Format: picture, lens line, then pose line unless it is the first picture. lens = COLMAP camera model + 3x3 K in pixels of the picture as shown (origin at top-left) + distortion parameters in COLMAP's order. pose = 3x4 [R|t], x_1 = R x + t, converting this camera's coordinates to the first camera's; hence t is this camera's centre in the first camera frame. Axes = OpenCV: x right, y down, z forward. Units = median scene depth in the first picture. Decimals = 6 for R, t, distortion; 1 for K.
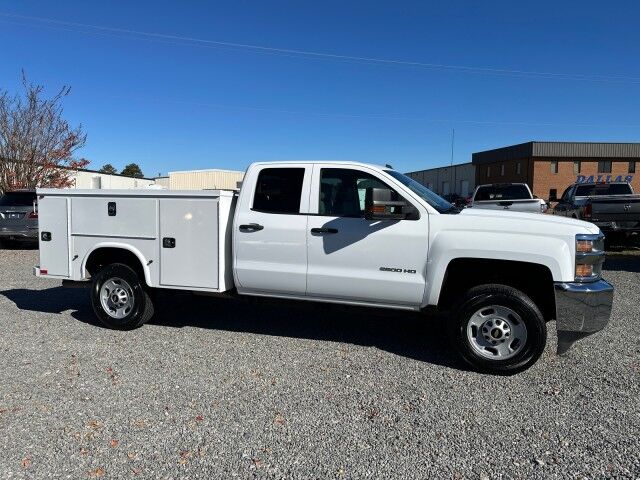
lens RADIAL K [[448.1, 0, 320.0], [0, 448.1, 240.0], [0, 0, 1]] dist [0.089395, -0.119561]
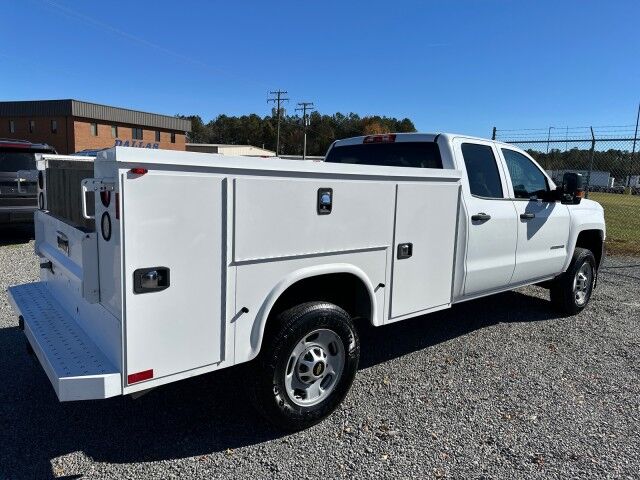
lens RADIAL K [[446.7, 0, 320.0], [0, 446.7, 240.0], [0, 0, 1]] dist [0.140523, -0.238252]
pose [[0.519110, -0.112460, 0.847276, -0.967278], [0.041969, 0.993464, 0.106151, -0.084697], [-0.853676, -0.019545, 0.520437, 0.798900]]
